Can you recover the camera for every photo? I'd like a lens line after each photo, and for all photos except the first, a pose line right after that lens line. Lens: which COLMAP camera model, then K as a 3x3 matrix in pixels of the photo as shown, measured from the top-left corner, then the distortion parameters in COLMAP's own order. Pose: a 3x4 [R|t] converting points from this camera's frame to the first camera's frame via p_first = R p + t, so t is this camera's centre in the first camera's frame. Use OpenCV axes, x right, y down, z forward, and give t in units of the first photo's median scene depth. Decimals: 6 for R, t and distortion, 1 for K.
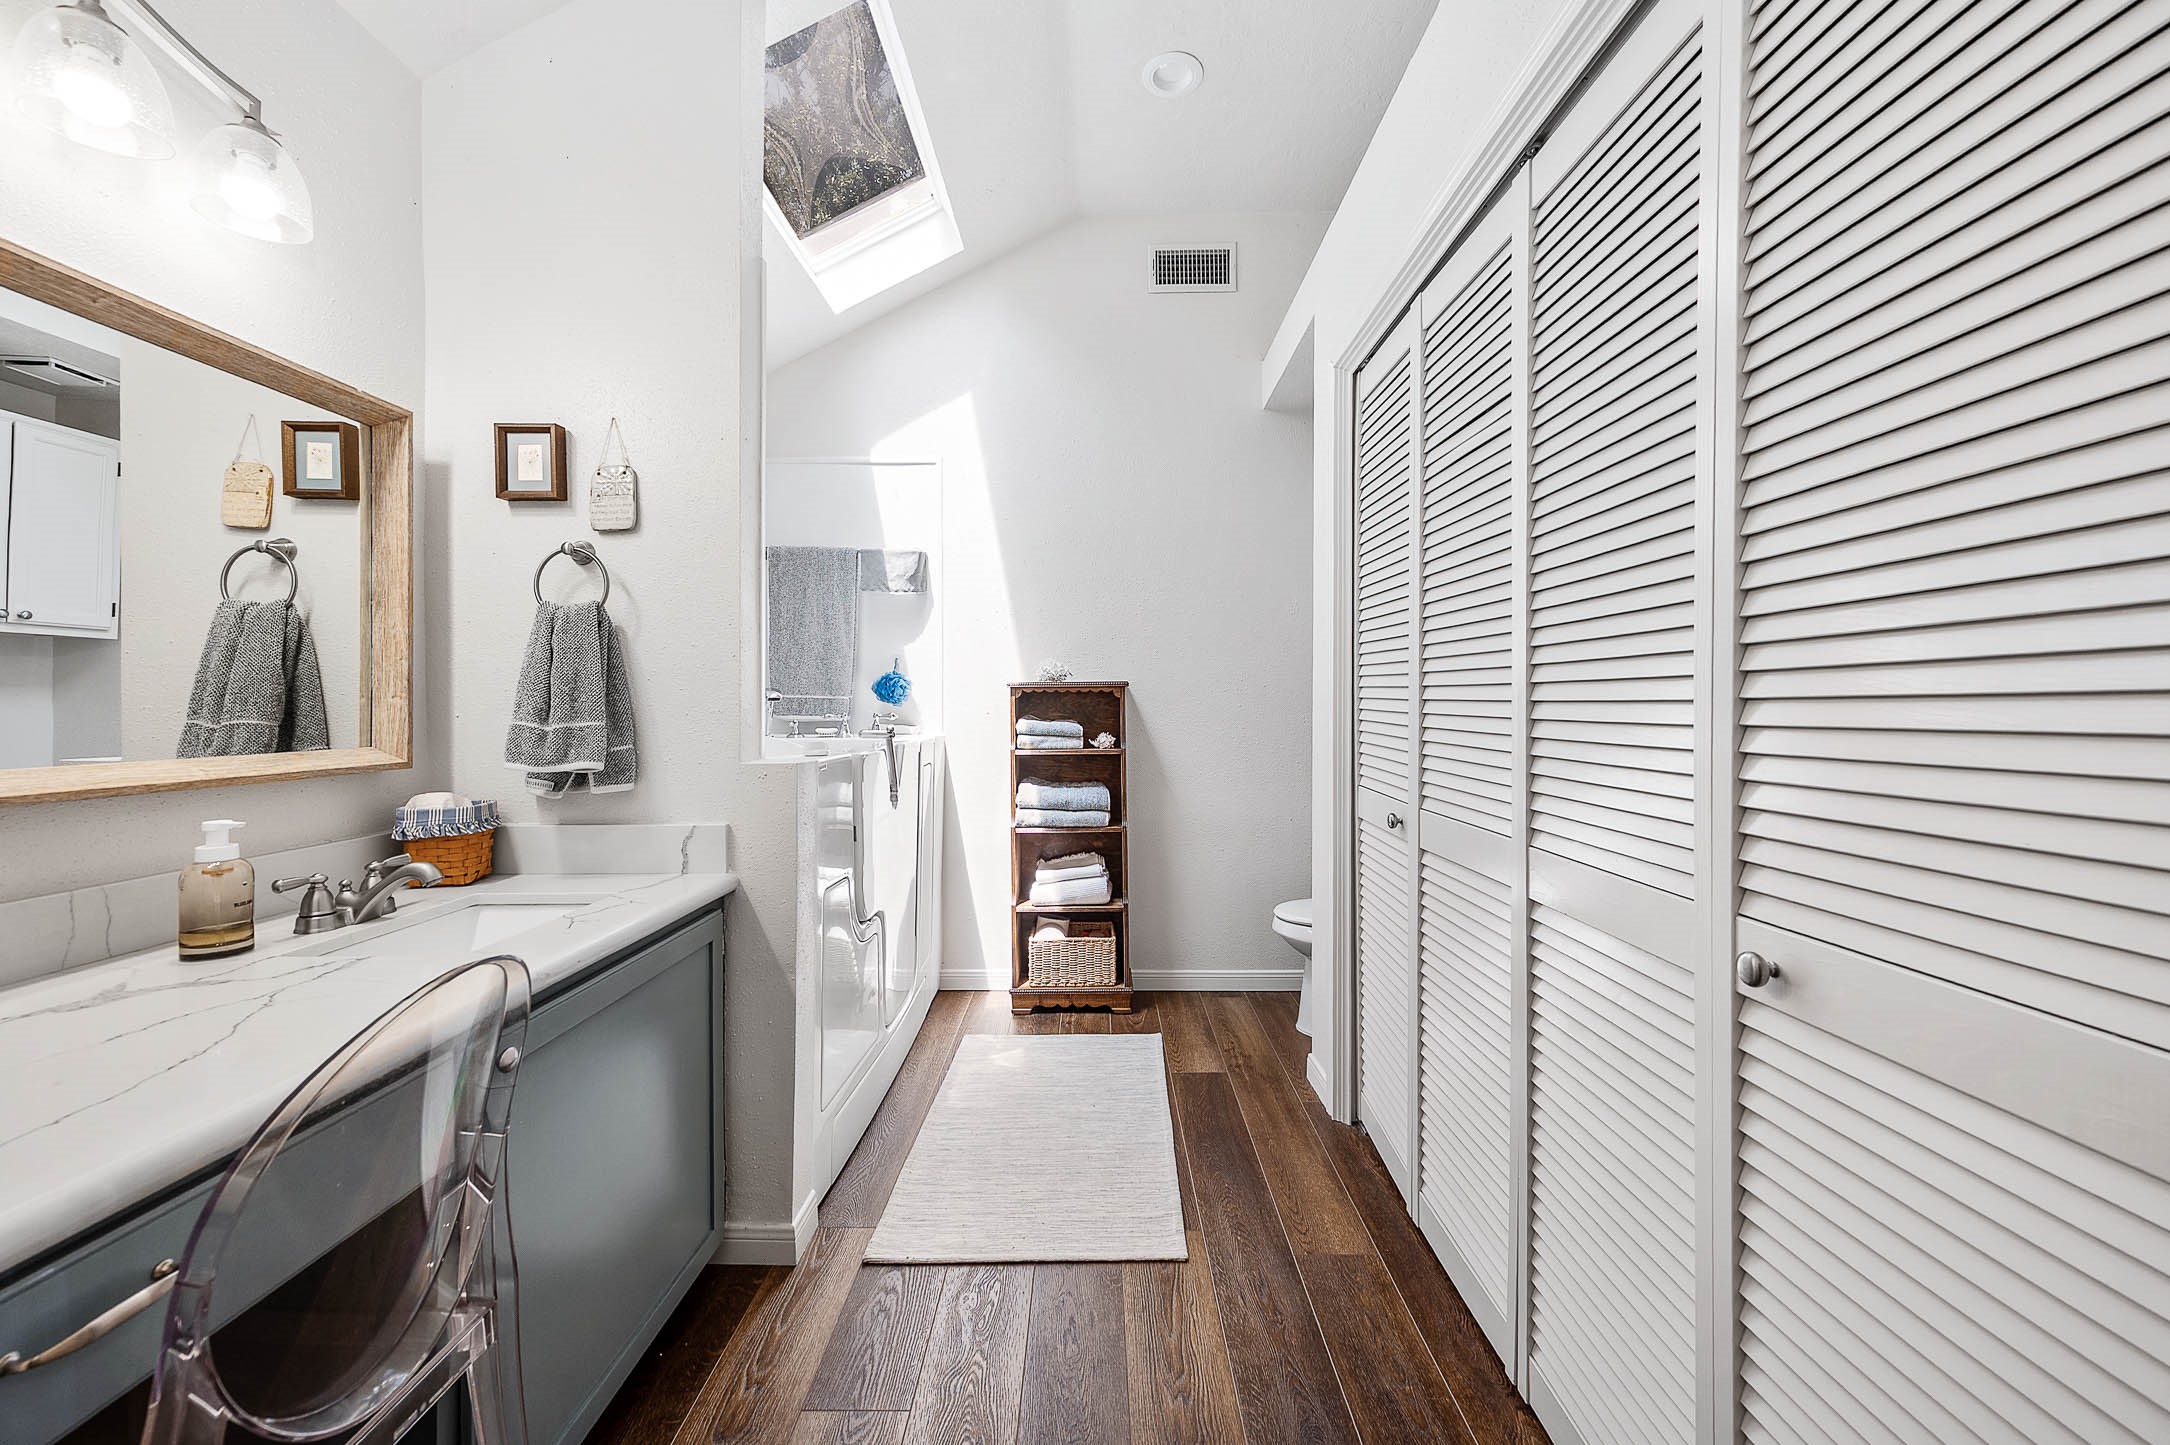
lens RADIAL K [[869.6, 0, 1096.7], [0, 869.6, 707.5], [0, 0, 1]] dist [0.010674, 0.001028]
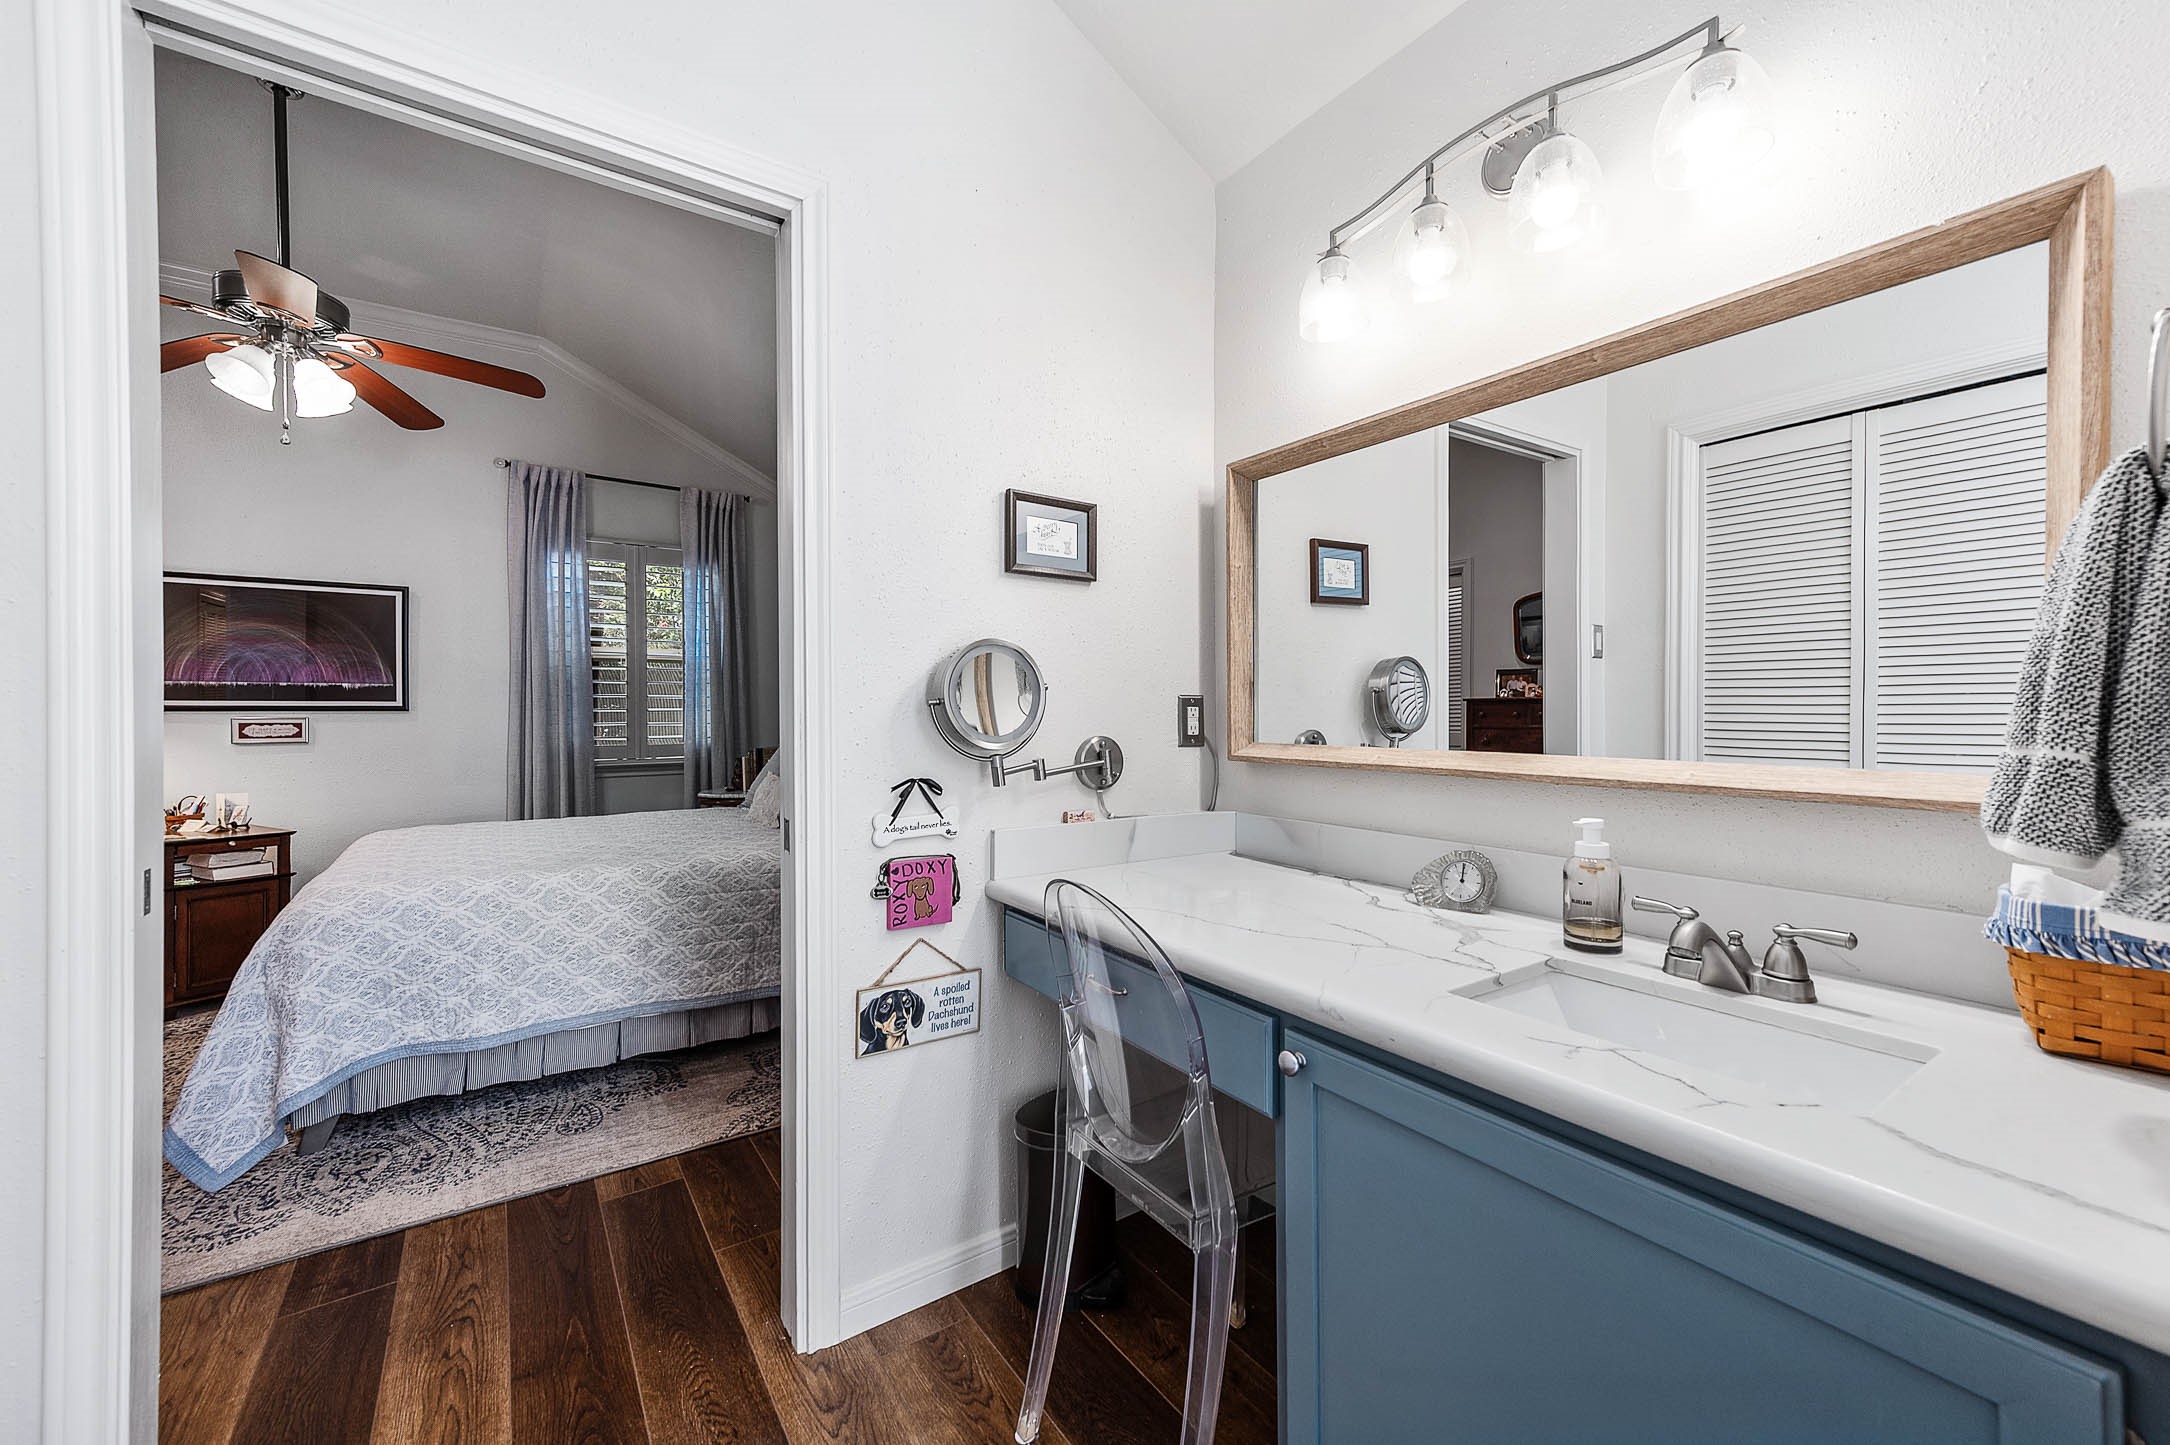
lens RADIAL K [[869.6, 0, 1088.9], [0, 869.6, 714.1], [0, 0, 1]] dist [0.010674, 0.001028]
pose [[-0.827342, 0.009283, -0.561622, 0.068080], [0.004686, 0.999943, 0.009624, -0.006844], [0.561679, 0.005331, -0.827338, 1.496431]]
